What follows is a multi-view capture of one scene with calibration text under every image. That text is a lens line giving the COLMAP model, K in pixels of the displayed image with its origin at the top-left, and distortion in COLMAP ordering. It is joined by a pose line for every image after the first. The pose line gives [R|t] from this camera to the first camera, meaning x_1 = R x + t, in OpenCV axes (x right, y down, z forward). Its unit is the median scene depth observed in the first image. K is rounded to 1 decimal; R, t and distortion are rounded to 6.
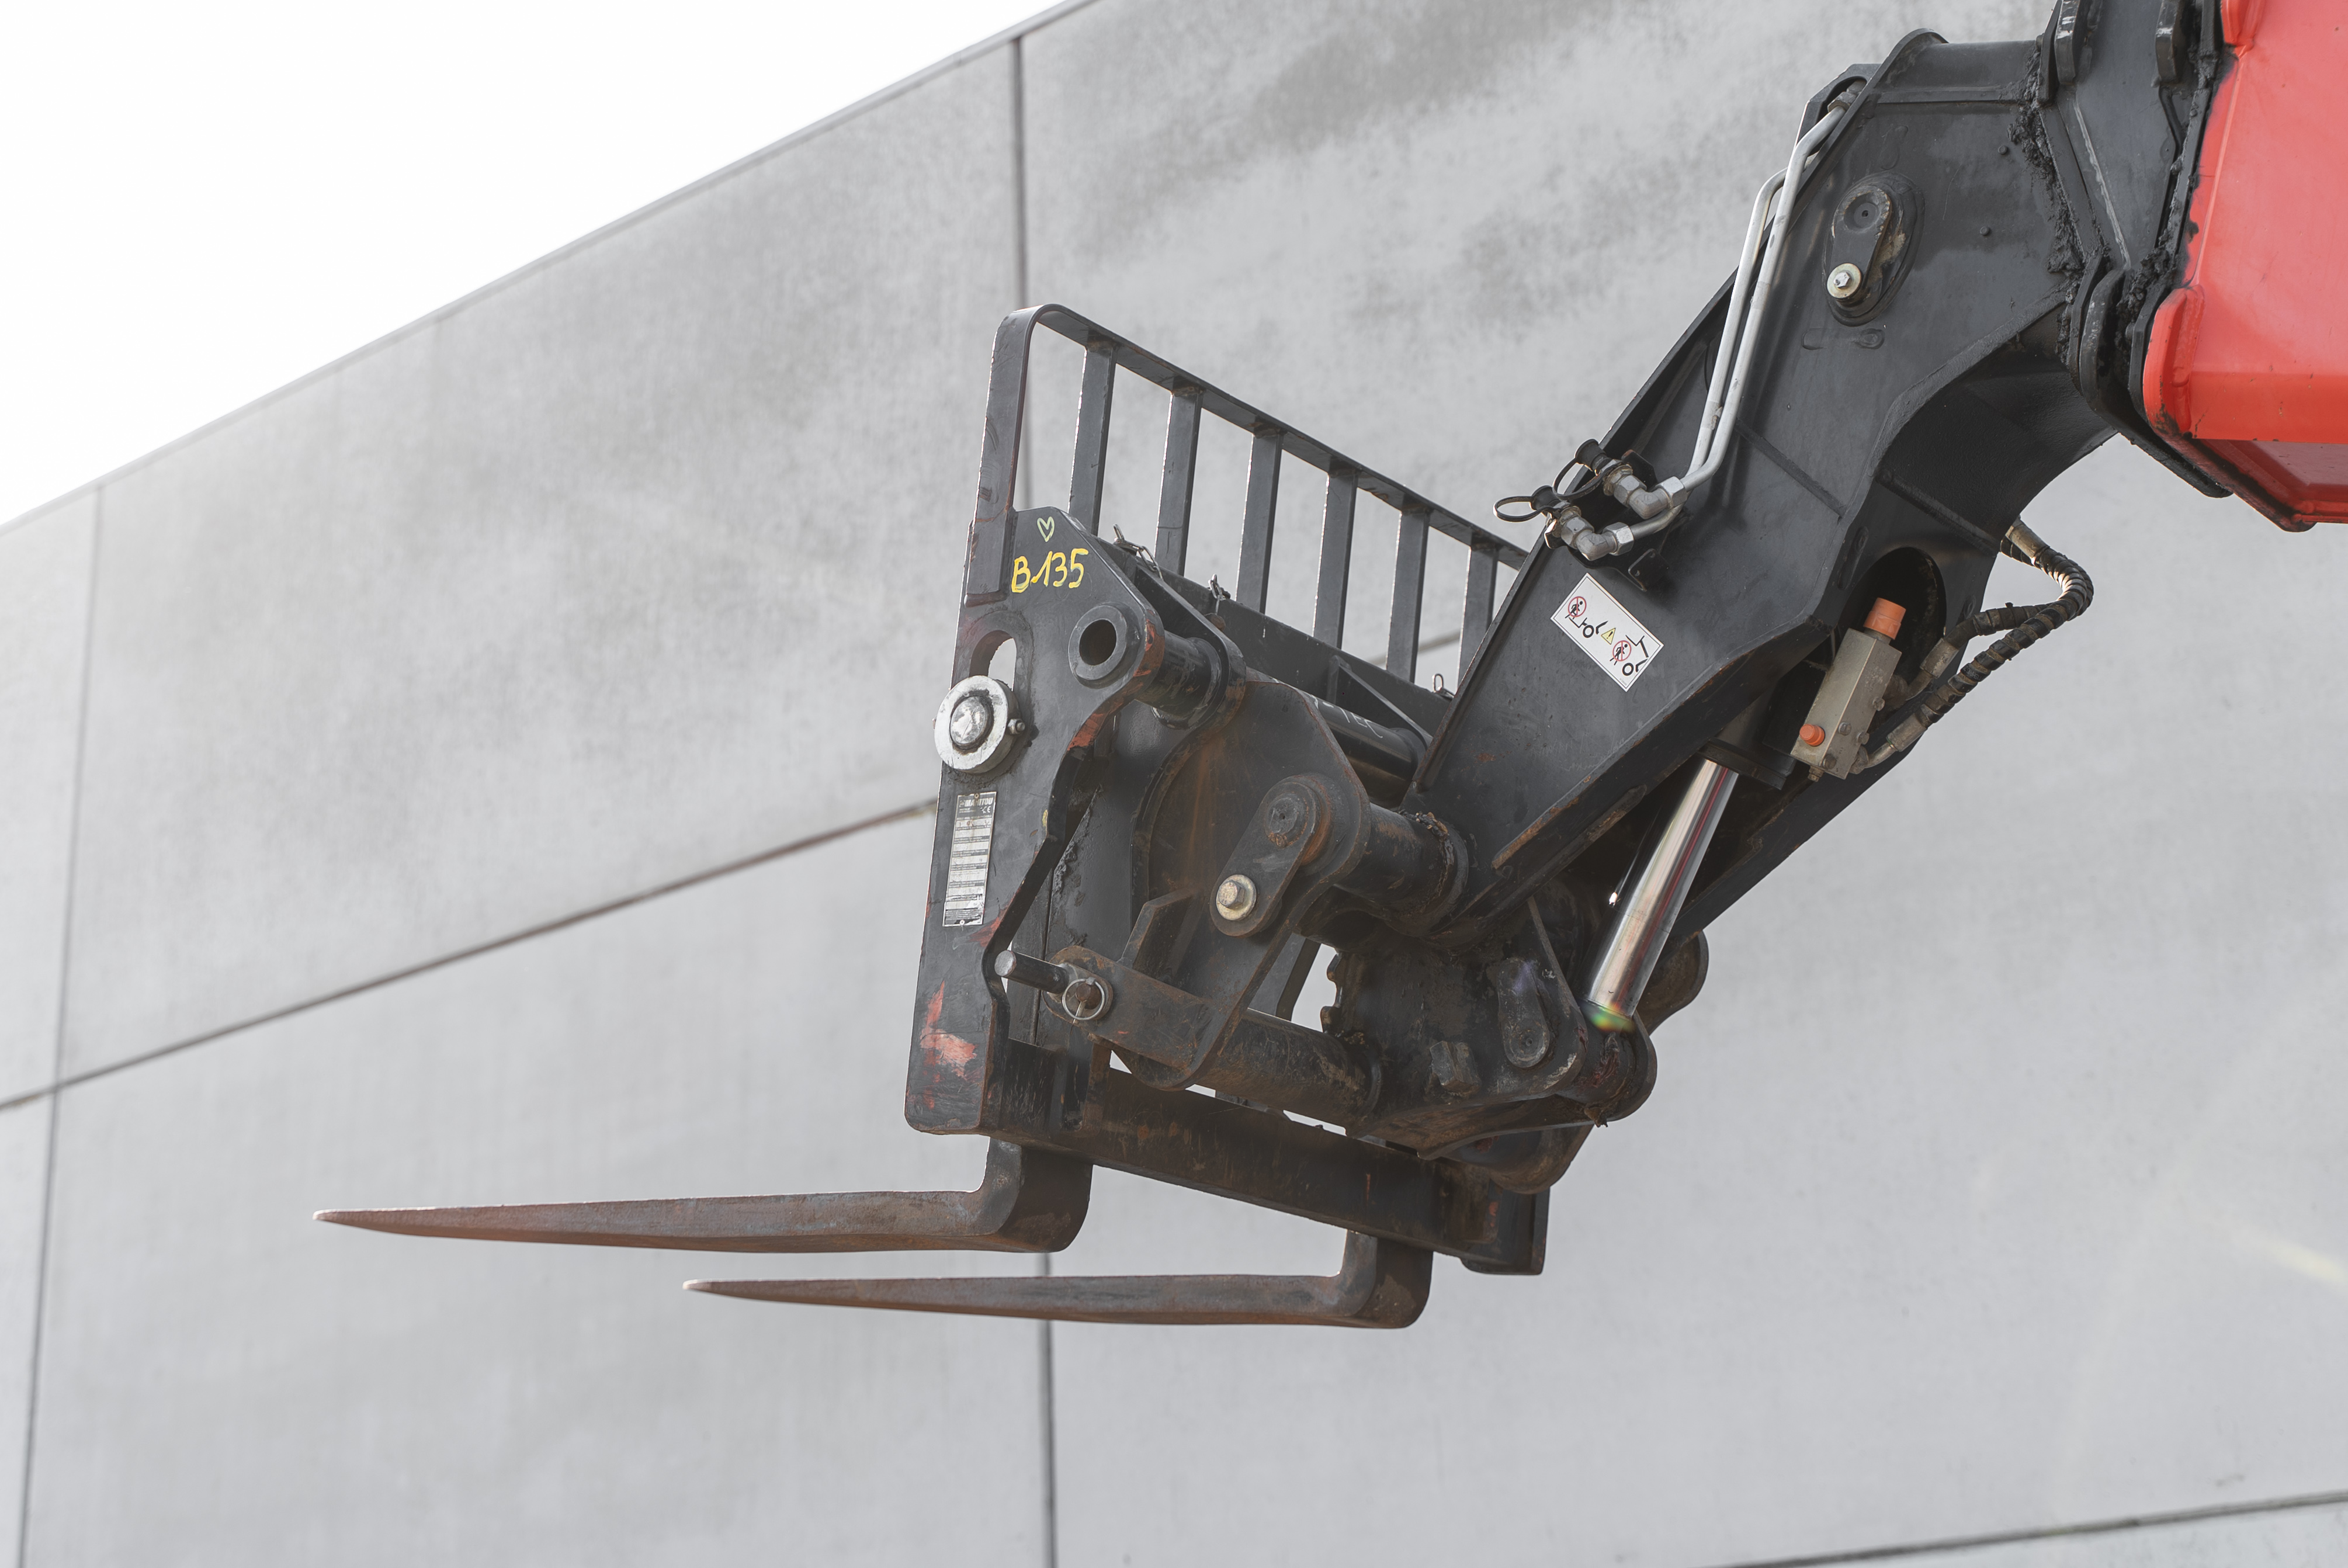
lens RADIAL K [[3579.8, 0, 1133.0], [0, 3579.8, 769.4], [0, 0, 1]] dist [0.000400, 0.000000]
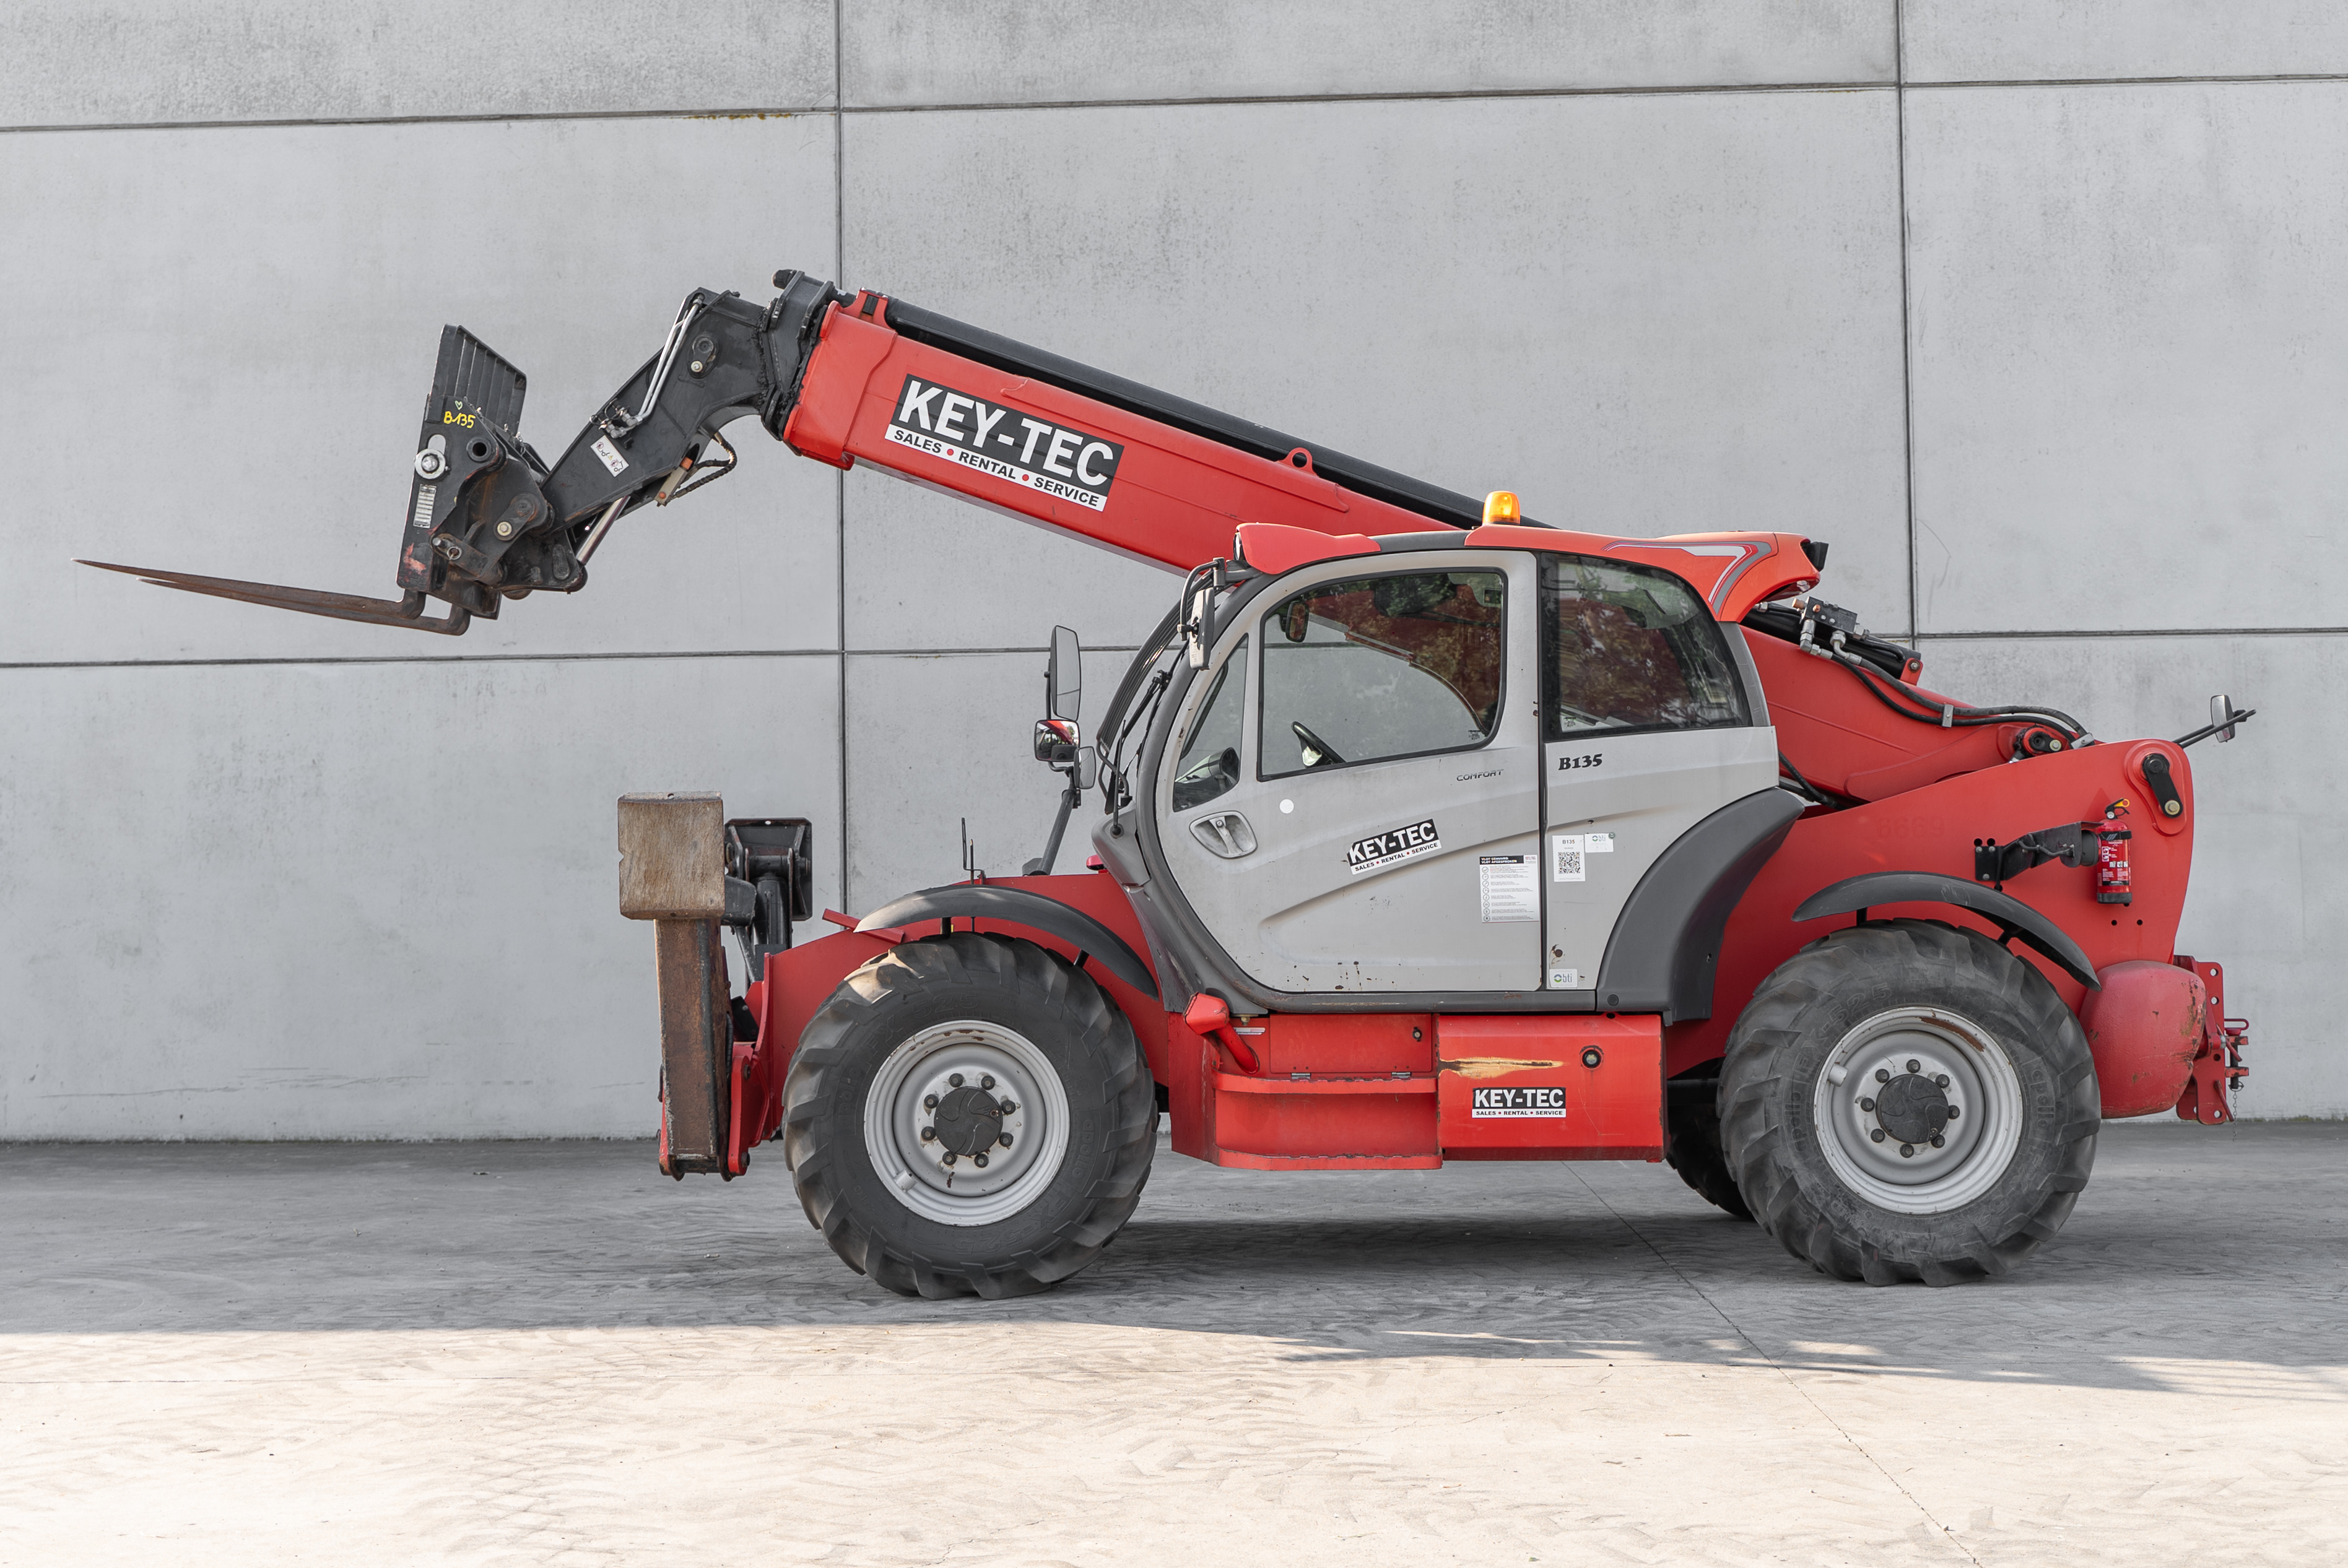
lens RADIAL K [[3095.3, 0, 1149.8], [0, 3095.3, 749.4], [0, 0, 1]] dist [-0.005290, 0.000000]
pose [[0.796064, 0.055300, 0.602680, -1.197665], [-0.217795, 0.955277, 0.200027, -0.467080], [-0.564665, -0.290495, 0.772506, -1.597749]]
